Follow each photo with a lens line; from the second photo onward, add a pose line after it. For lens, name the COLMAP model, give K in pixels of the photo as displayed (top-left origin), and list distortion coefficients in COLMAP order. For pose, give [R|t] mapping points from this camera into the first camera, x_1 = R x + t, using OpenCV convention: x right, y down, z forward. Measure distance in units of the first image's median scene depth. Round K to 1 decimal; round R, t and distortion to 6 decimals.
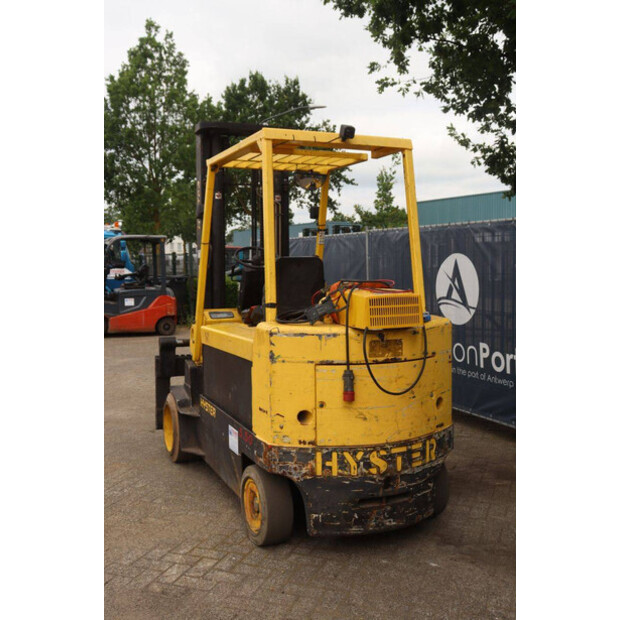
lens RADIAL K [[664.4, 0, 310.0], [0, 664.4, 310.0], [0, 0, 1]] dist [-0.028507, 0.046977]
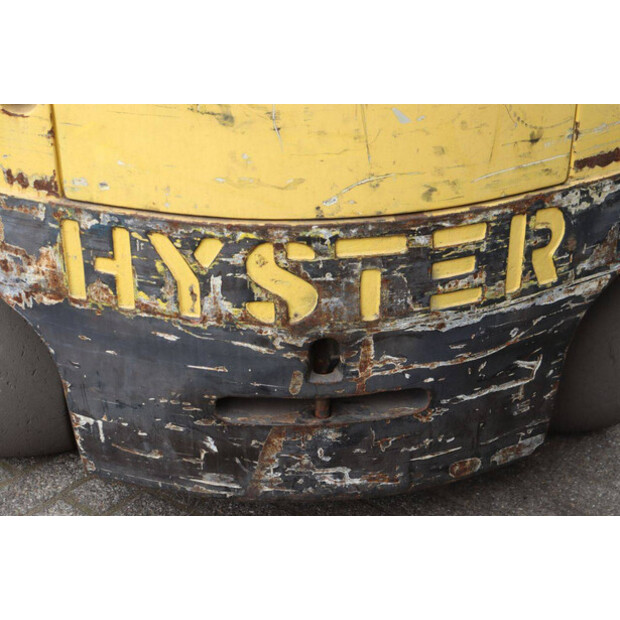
lens RADIAL K [[1152.8, 0, 310.0], [0, 1152.8, 310.0], [0, 0, 1]] dist [0.187605, 0.190071]
pose [[0.950641, 0.143344, -0.275199, 0.234277], [-0.024565, 0.918883, 0.393764, 0.054237], [0.309319, -0.367567, 0.877050, 0.572686]]
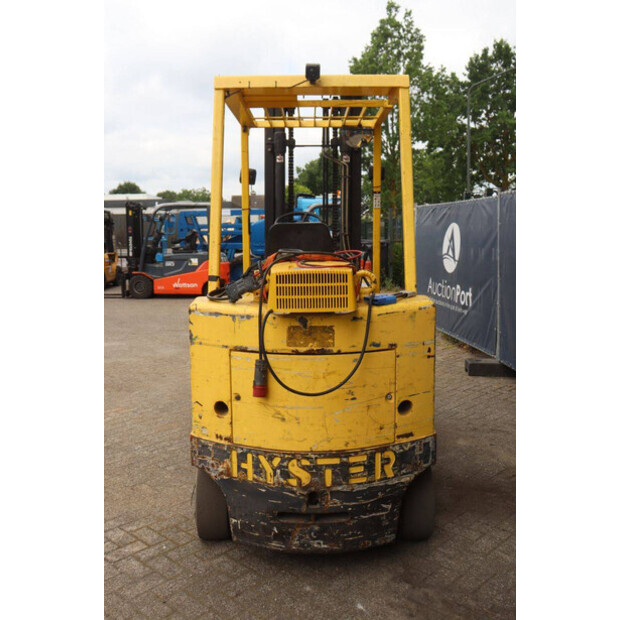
lens RADIAL K [[606.1, 0, 310.0], [0, 606.1, 310.0], [0, 0, 1]] dist [-0.049893, 0.014589]
pose [[0.920299, 0.050454, -0.387948, 0.383029], [-0.025992, 0.997343, 0.068049, -0.023353], [0.390350, -0.052542, 0.919166, 0.313245]]
